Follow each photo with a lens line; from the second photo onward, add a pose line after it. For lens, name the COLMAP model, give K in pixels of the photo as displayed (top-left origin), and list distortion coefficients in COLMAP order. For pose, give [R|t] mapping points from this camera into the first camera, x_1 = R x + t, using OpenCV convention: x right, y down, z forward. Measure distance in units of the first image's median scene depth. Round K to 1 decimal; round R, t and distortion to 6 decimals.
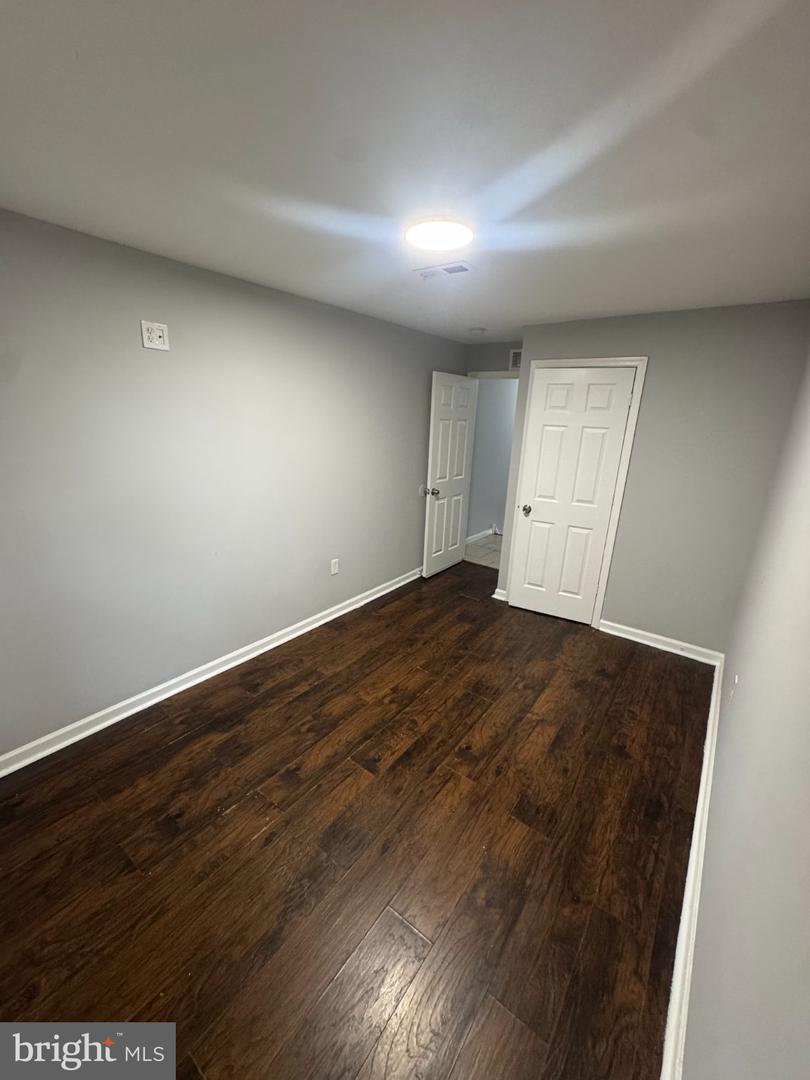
lens RADIAL K [[429.6, 0, 405.0], [0, 429.6, 540.0], [0, 0, 1]] dist [-0.002670, -0.000330]
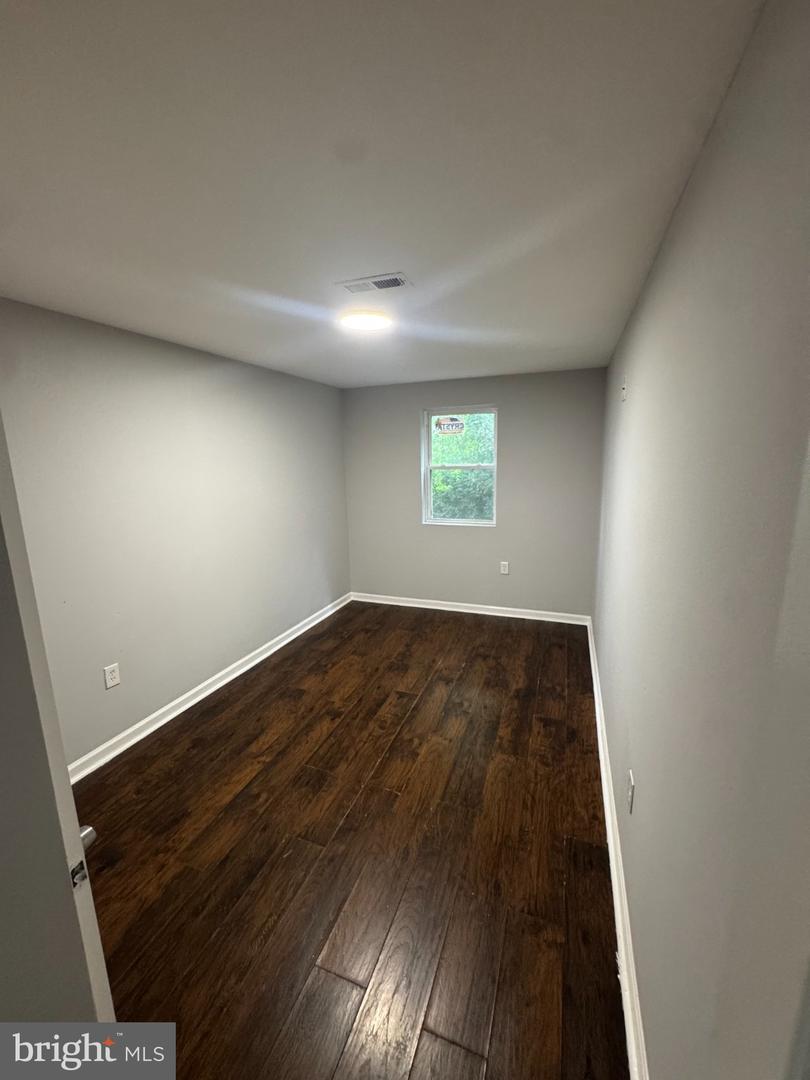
lens RADIAL K [[429.6, 0, 405.0], [0, 429.6, 540.0], [0, 0, 1]] dist [-0.002670, -0.000330]
pose [[-0.960166, 0.038941, -0.276703, 0.256598], [-0.091989, 0.890996, 0.444595, -0.510808], [0.263854, 0.452339, -0.851922, 1.774954]]
